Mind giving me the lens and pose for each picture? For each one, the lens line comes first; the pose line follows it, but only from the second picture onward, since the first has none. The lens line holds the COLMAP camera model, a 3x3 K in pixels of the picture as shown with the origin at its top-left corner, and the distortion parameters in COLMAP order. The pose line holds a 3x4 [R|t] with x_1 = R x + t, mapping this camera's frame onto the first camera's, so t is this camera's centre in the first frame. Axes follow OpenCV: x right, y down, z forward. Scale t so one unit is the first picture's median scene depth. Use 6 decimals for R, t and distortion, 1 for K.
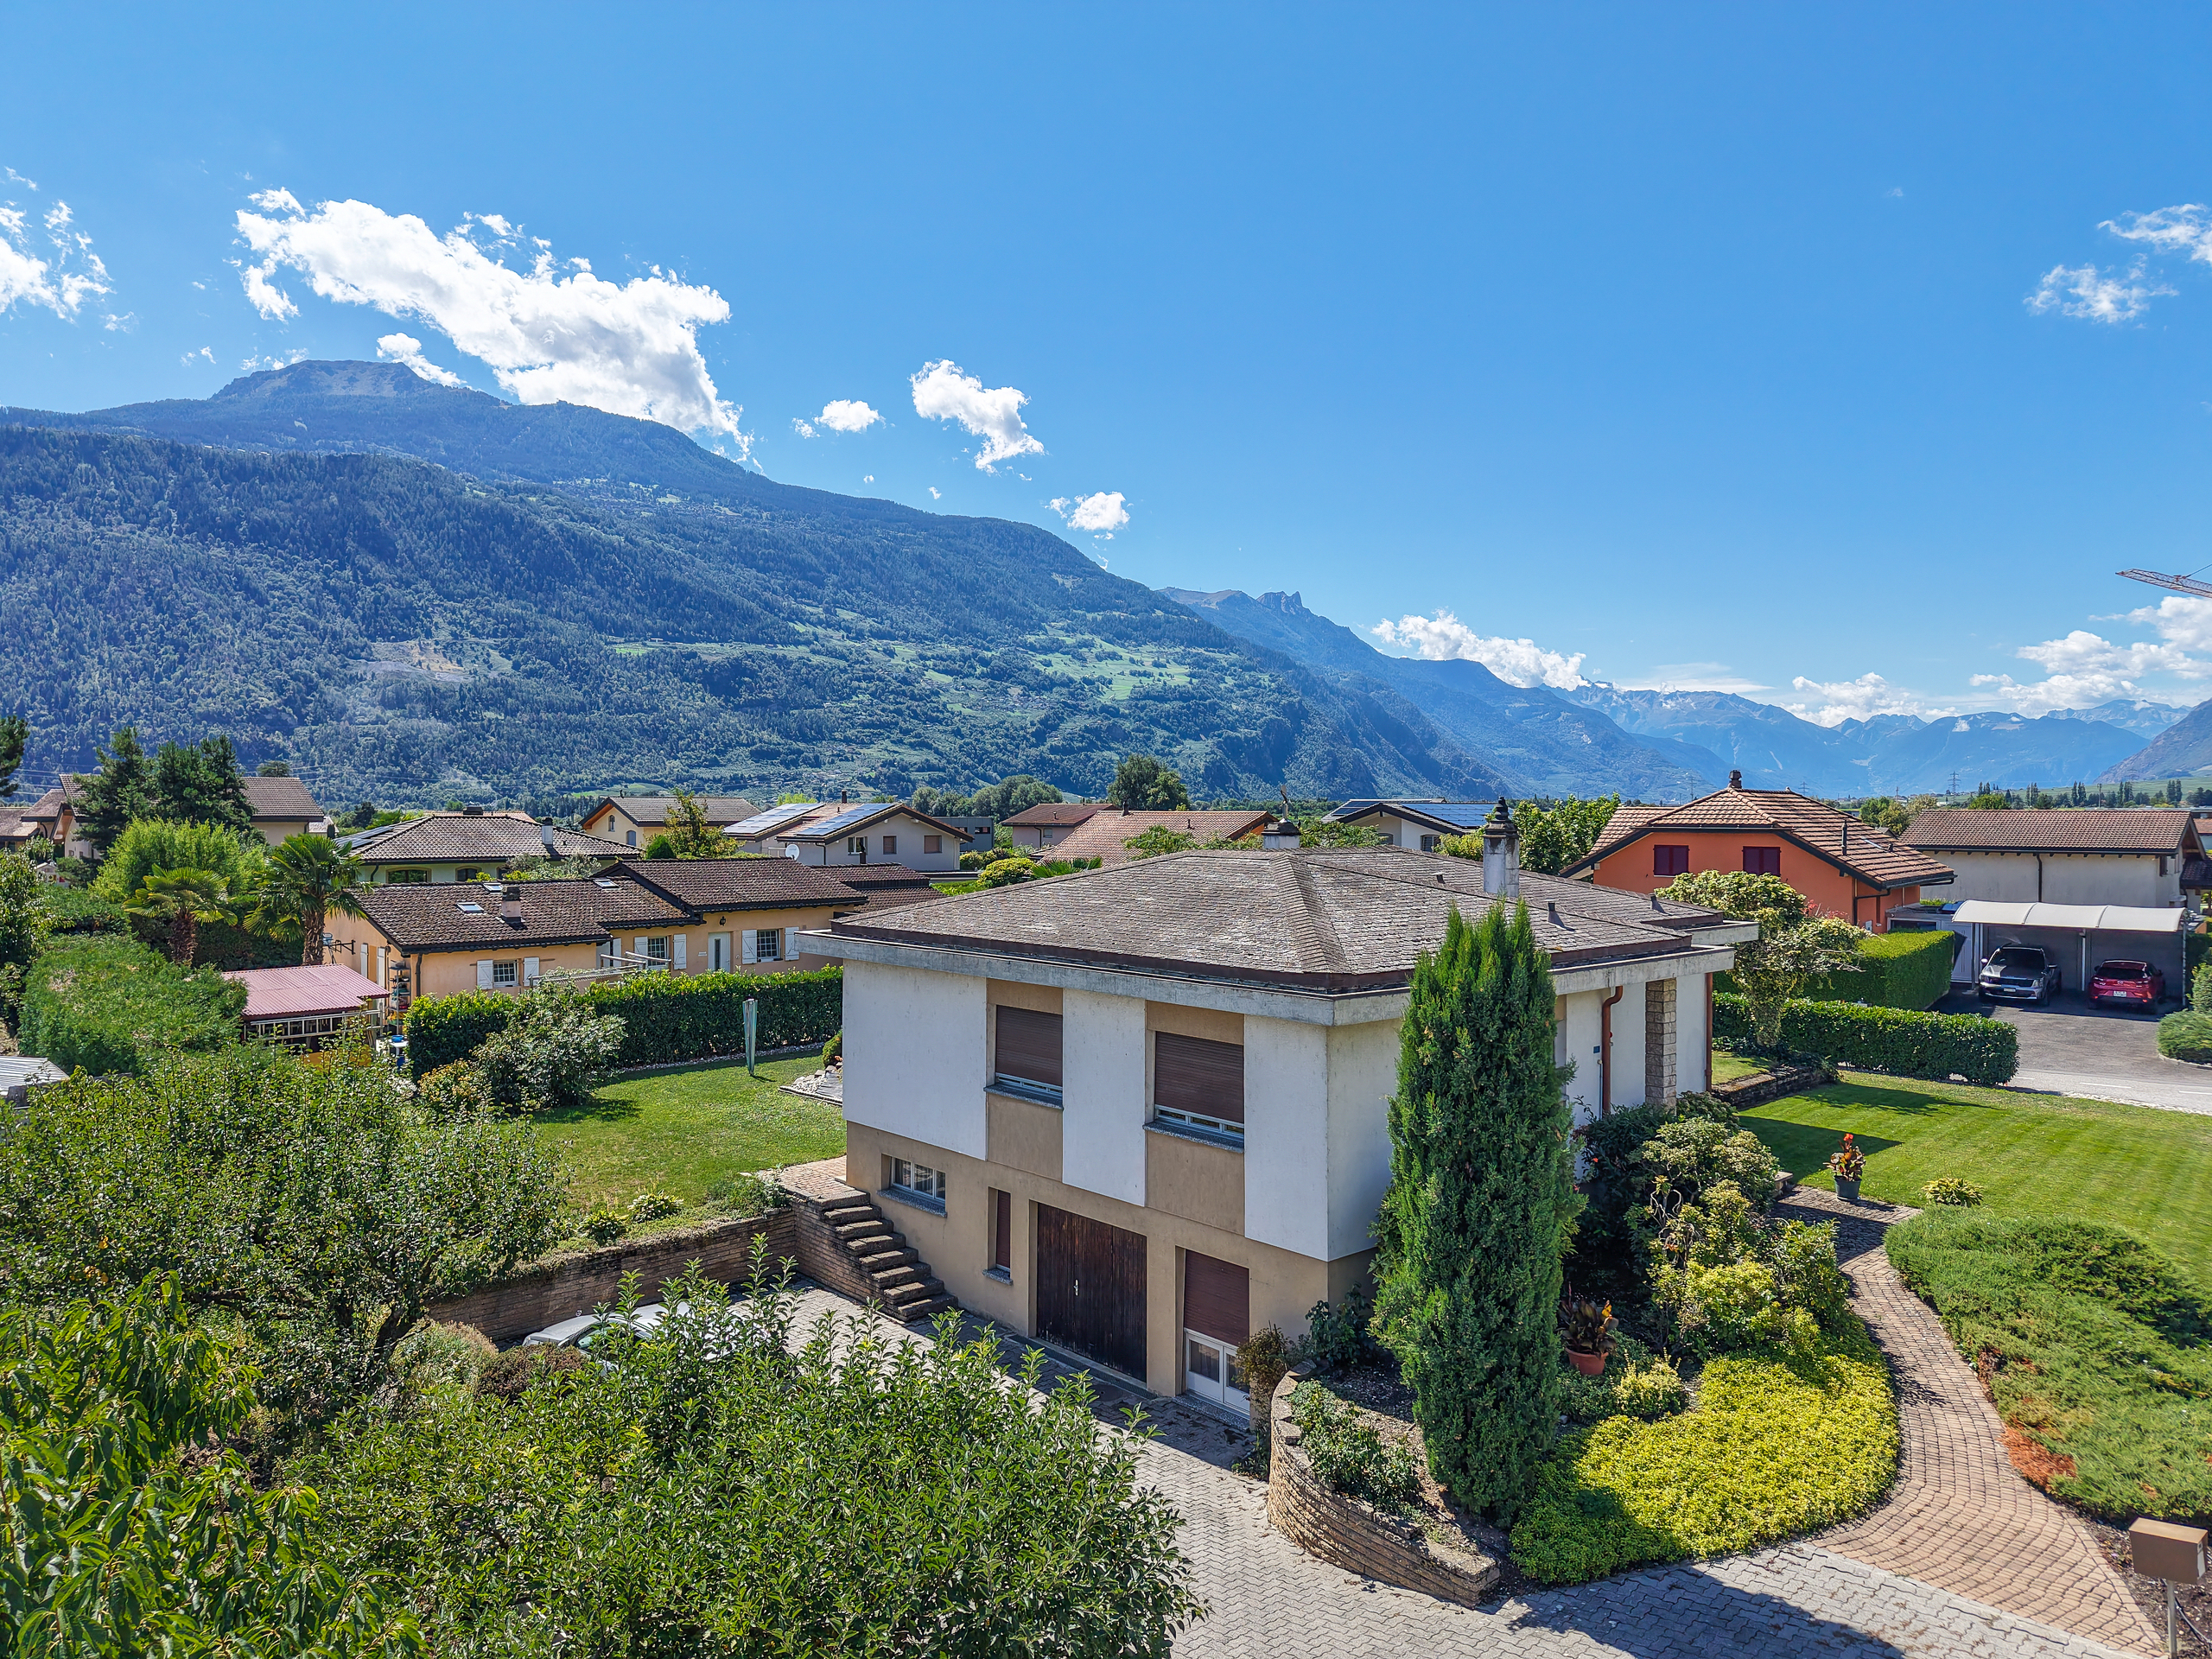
lens RADIAL K [[1480.9, 0, 1106.0], [0, 1480.9, 829.5], [0, 0, 1]] dist [0.060883, -0.047058]
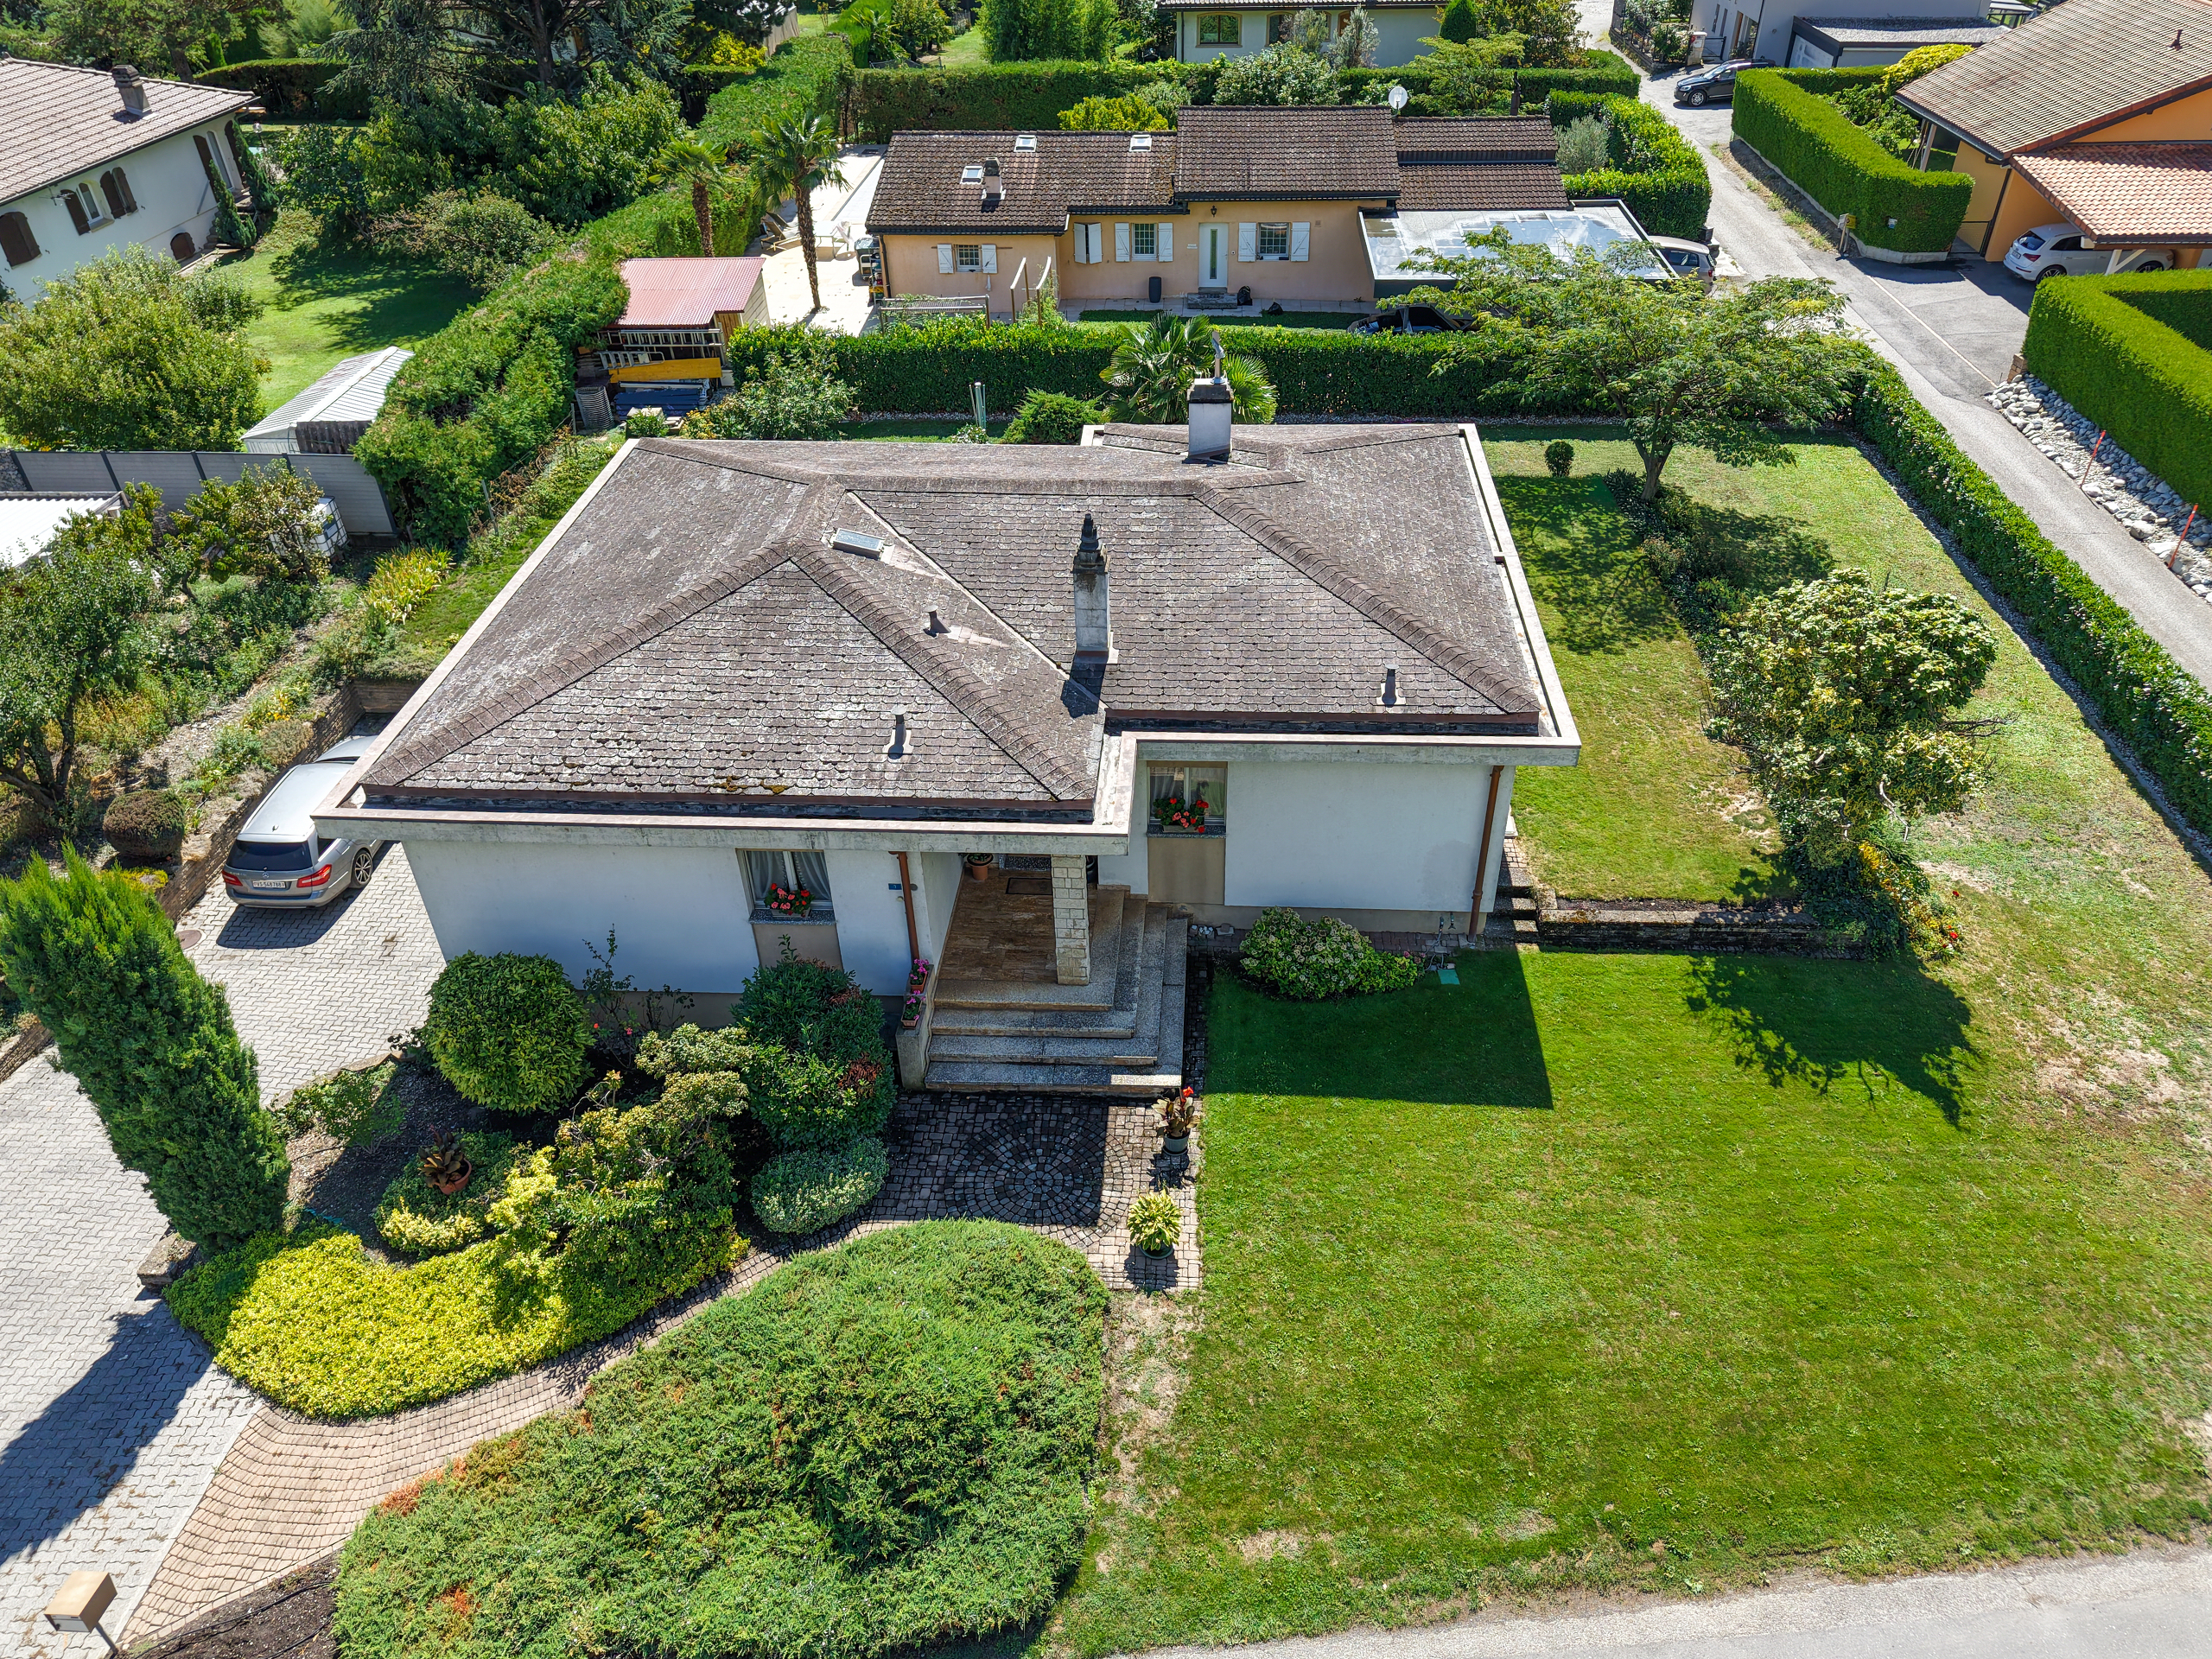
lens RADIAL K [[1563.3, 0, 1149.9], [0, 1563.3, 833.2], [0, 0, 1]] dist [0.045356, -0.033458]
pose [[0.699238, 0.406500, -0.588068, 1.060696], [0.006581, 0.818905, 0.573891, -0.437058], [0.714858, -0.405157, 0.569935, 0.663650]]
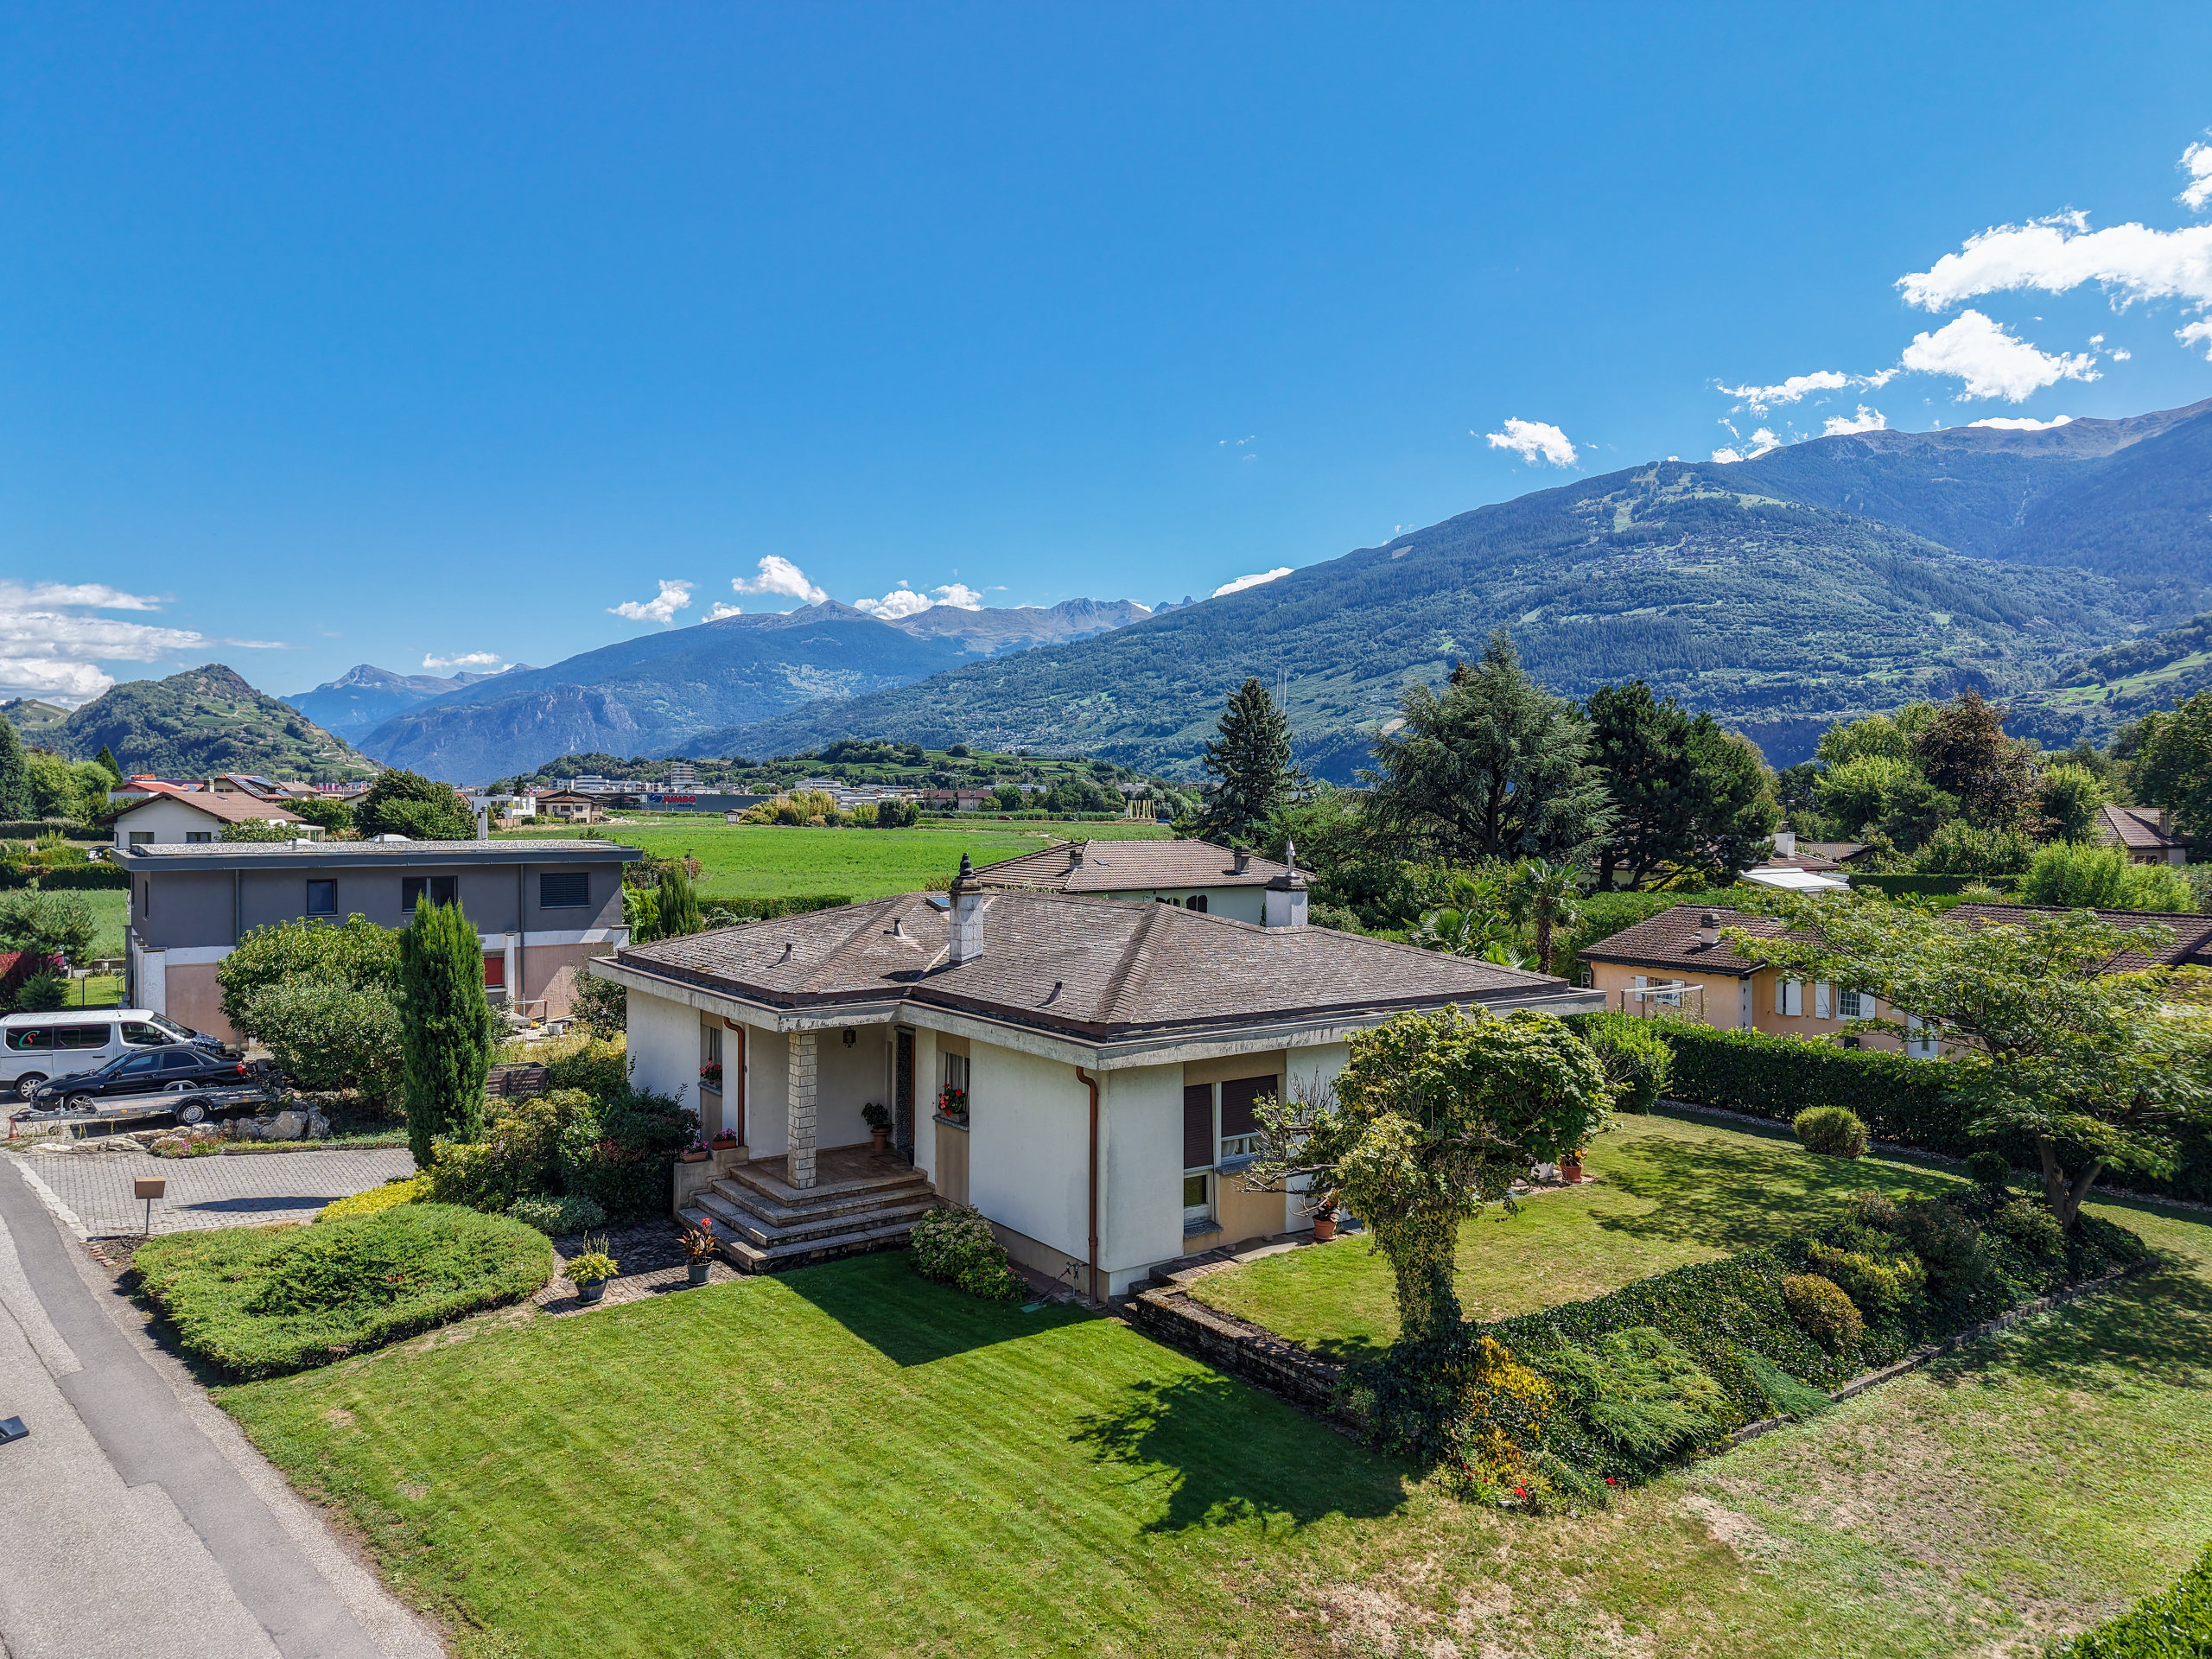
lens RADIAL K [[1480.9, 0, 1106.0], [0, 1480.9, 829.5], [0, 0, 1]] dist [0.060883, -0.047058]
pose [[-0.126337, 0.006562, -0.991966, 1.632875], [-0.018973, 0.999779, 0.009030, -0.061275], [0.991806, 0.019961, -0.126184, 1.588967]]
